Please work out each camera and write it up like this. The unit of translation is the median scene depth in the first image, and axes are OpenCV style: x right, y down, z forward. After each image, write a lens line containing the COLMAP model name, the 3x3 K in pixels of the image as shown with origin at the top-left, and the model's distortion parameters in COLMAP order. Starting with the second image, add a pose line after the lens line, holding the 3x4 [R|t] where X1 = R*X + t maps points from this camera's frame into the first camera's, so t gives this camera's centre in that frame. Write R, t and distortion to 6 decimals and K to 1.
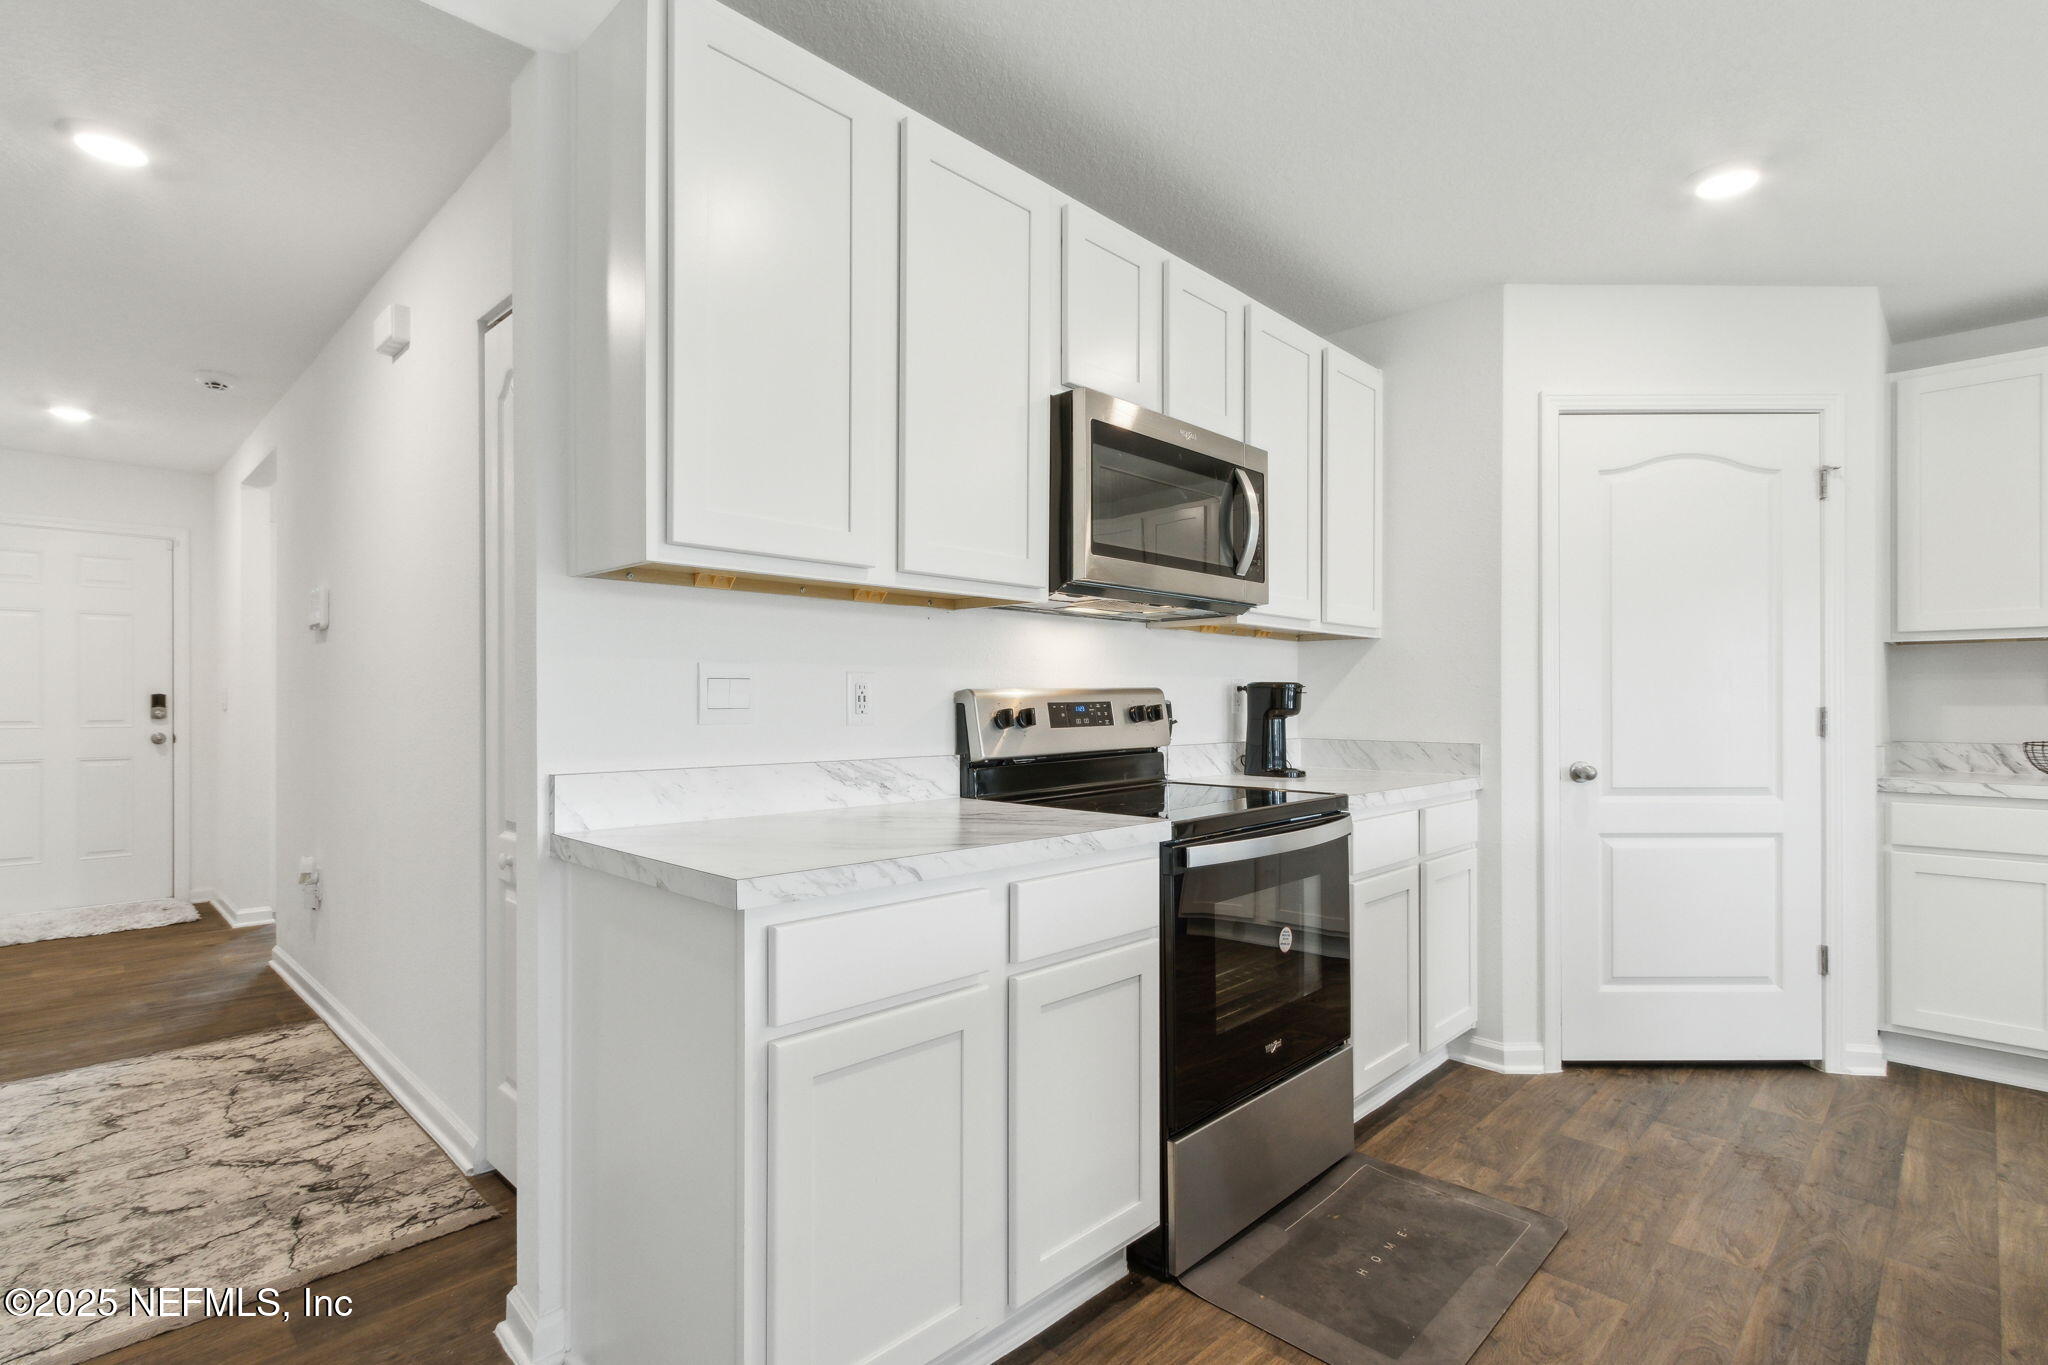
lens RADIAL K [[979.4, 0, 980.3], [0, 979.4, 709.7], [0, 0, 1]] dist [0.000030, -0.001701]
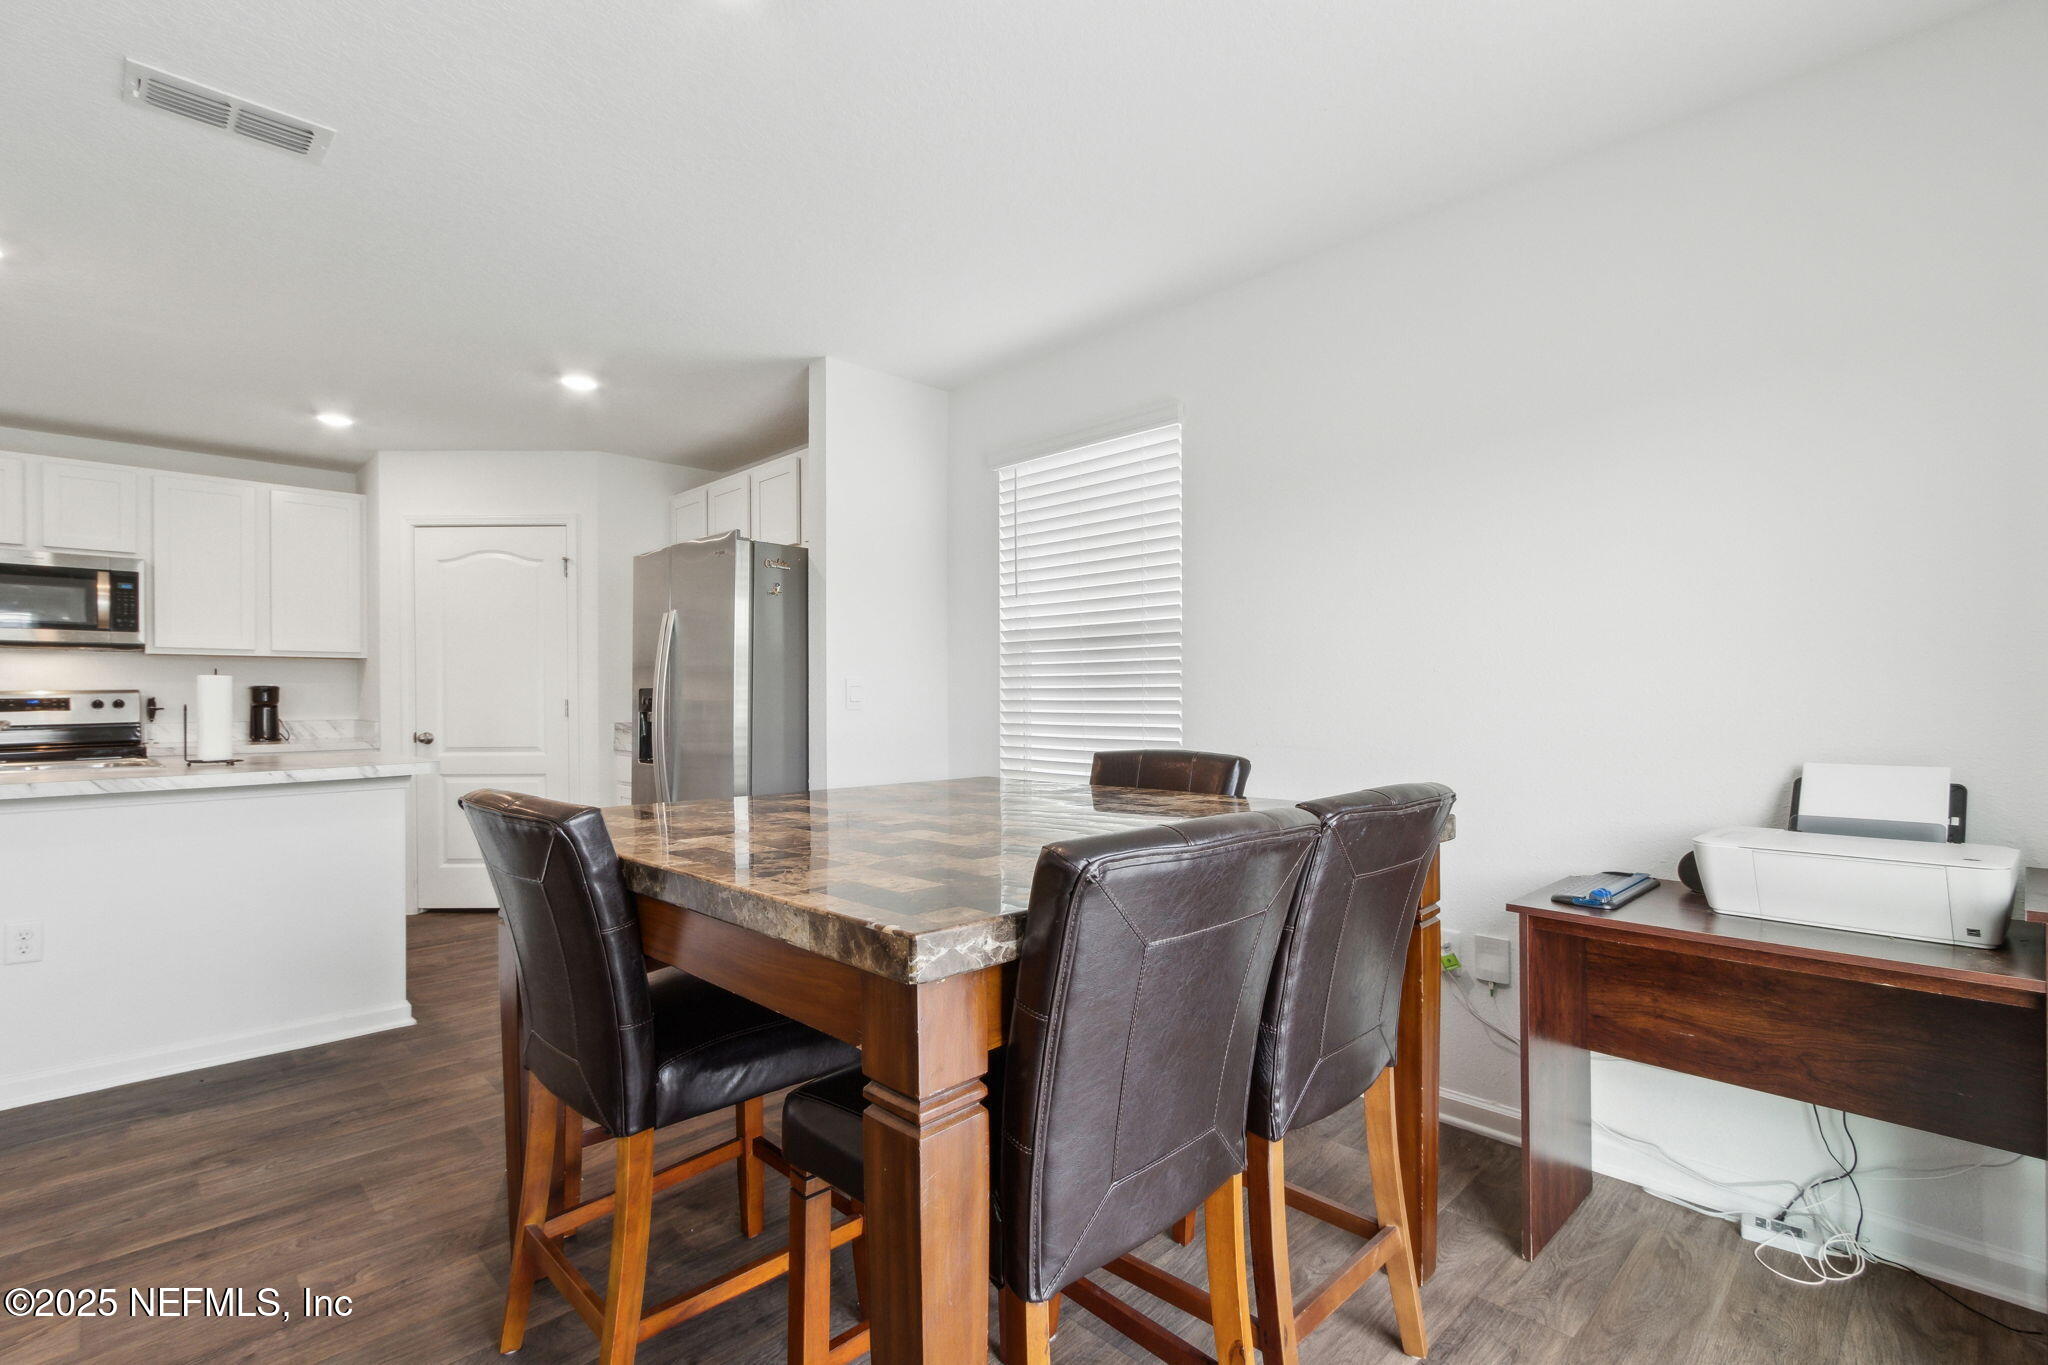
lens RADIAL K [[937.1, 0, 1025.8], [0, 937.1, 664.1], [0, 0, 1]] dist [0.002162, -0.000515]
pose [[0.999938, -0.005899, 0.009443, 1.816884], [0.006314, 0.998986, -0.044570, 0.018478], [-0.009170, 0.044627, 0.998962, -0.708371]]
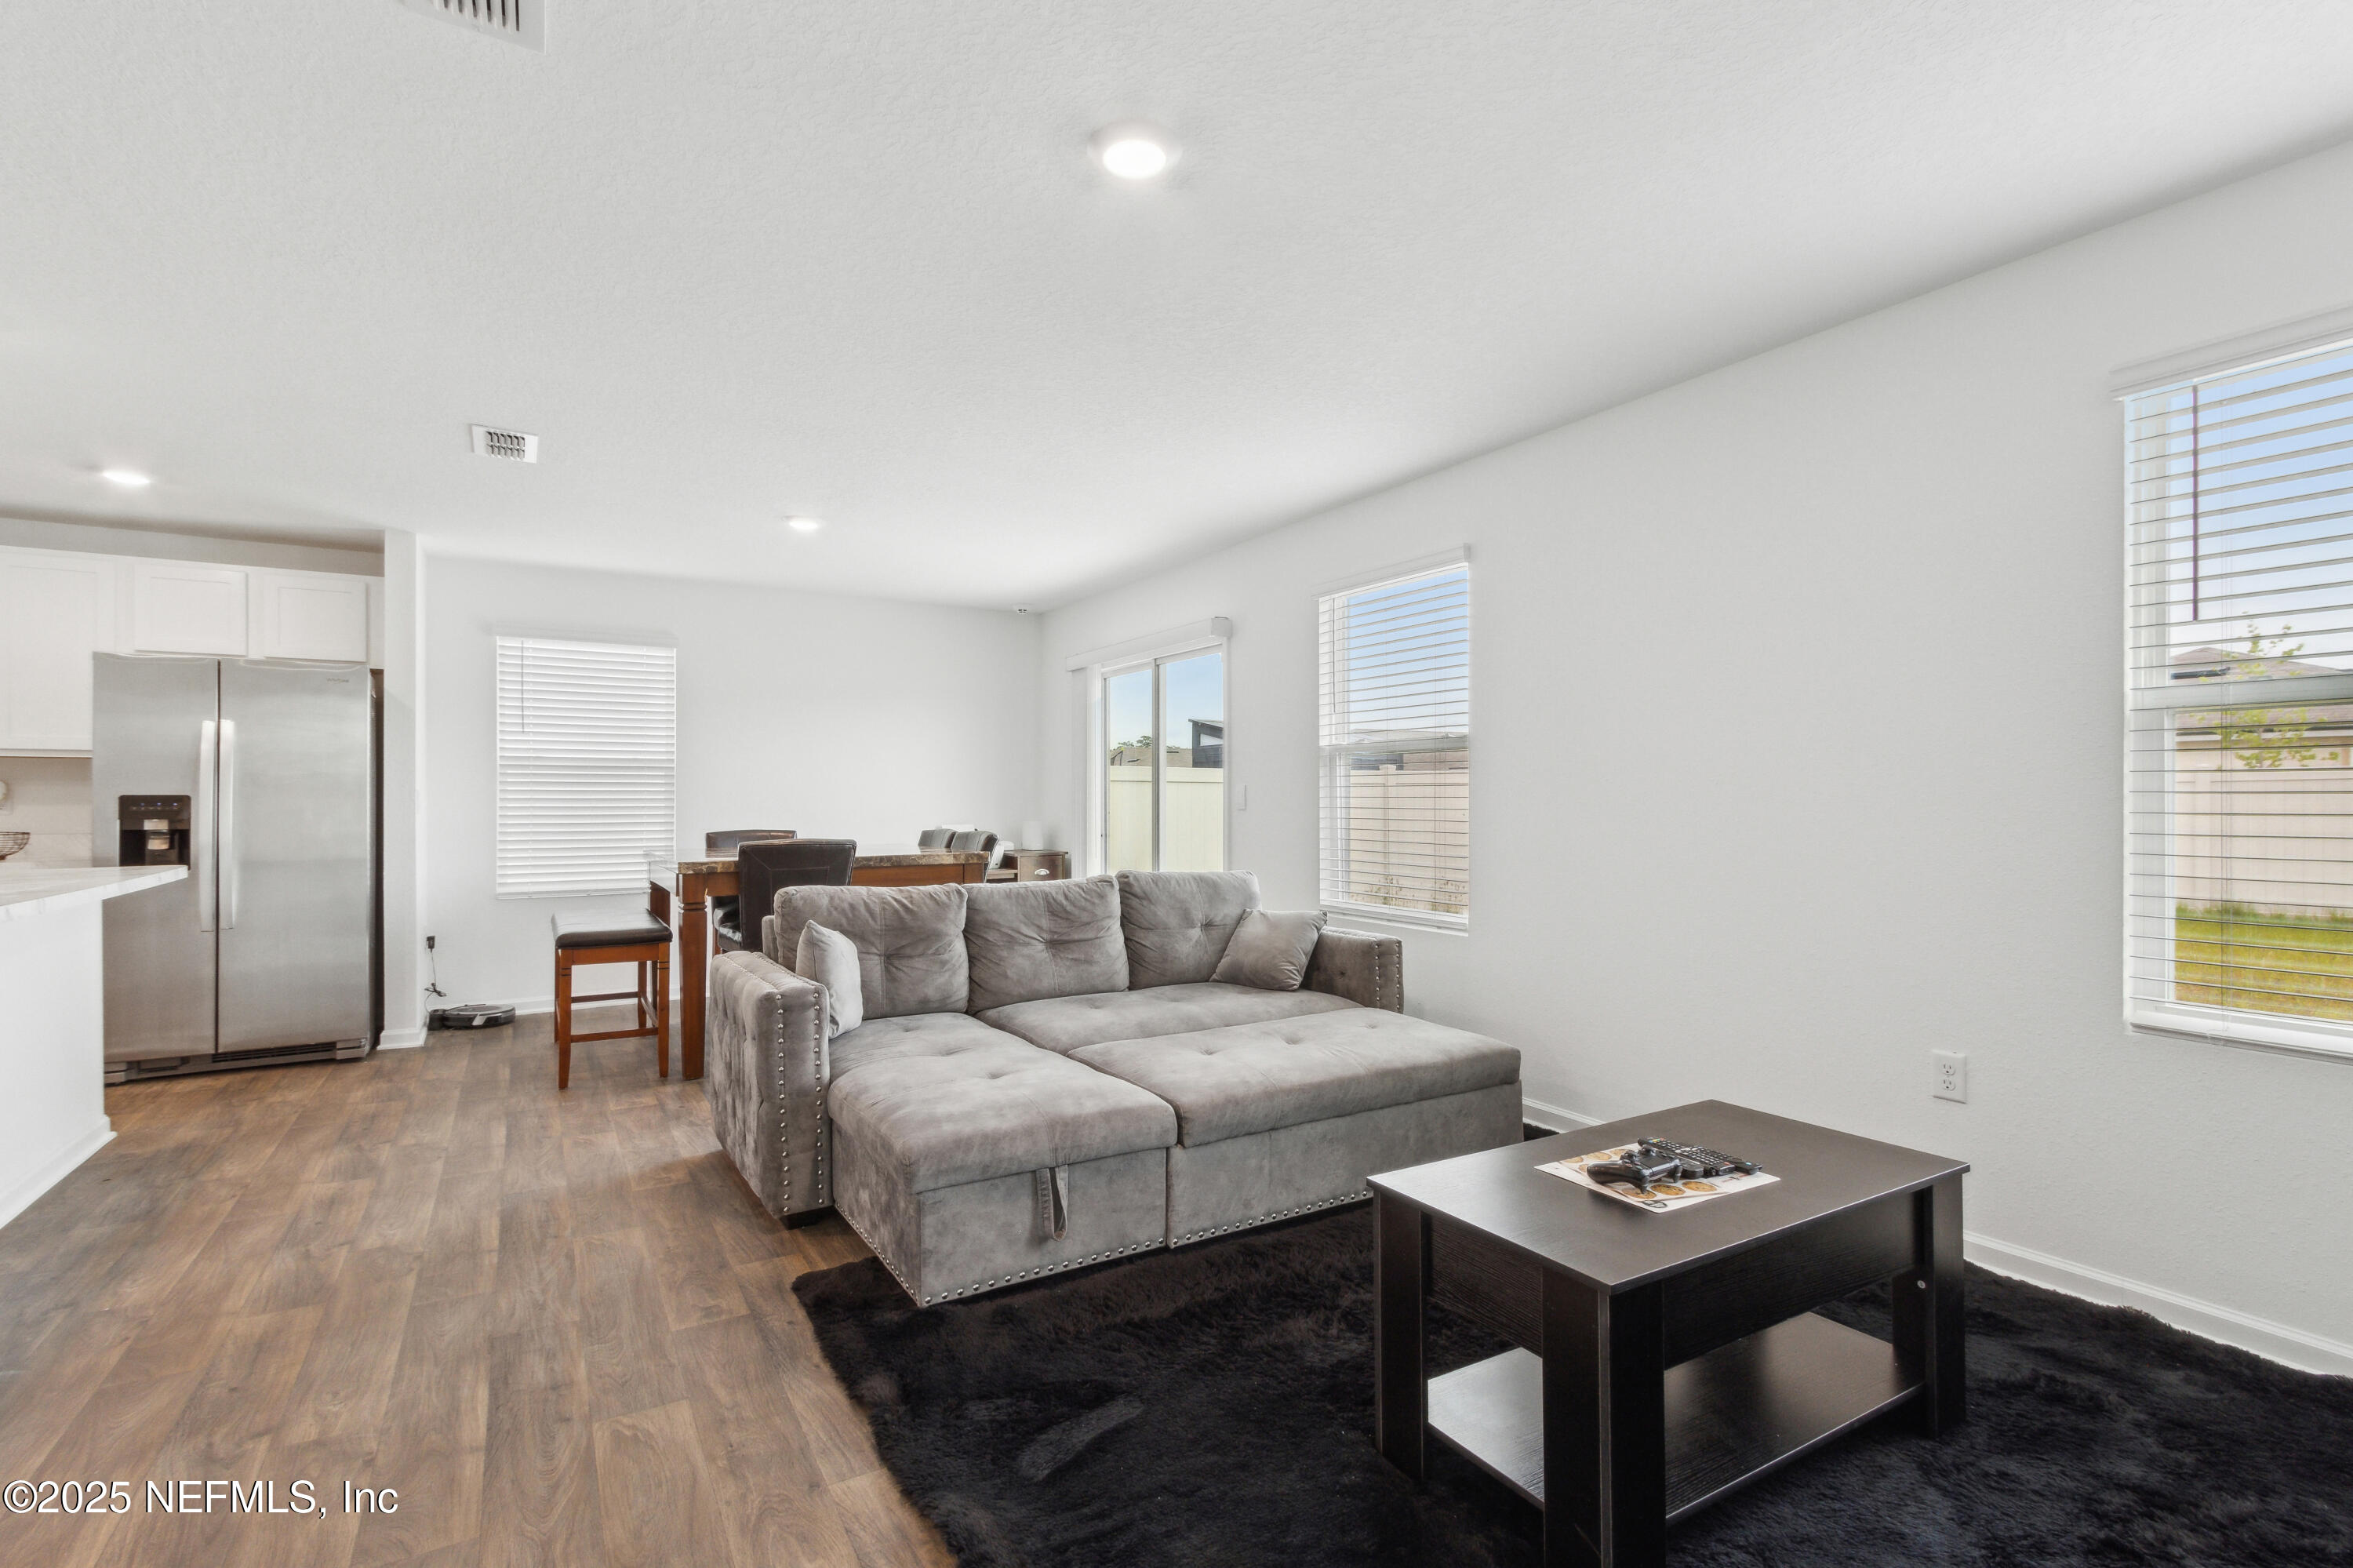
lens RADIAL K [[1092.2, 0, 1162.7], [0, 1092.2, 794.9], [0, 0, 1]] dist [0.010570, -0.001166]
pose [[0.218813, 0.006049, 0.975748, -0.034270], [0.006905, 0.999946, -0.007747, 0.005583], [-0.975742, 0.008432, 0.218759, -1.094870]]
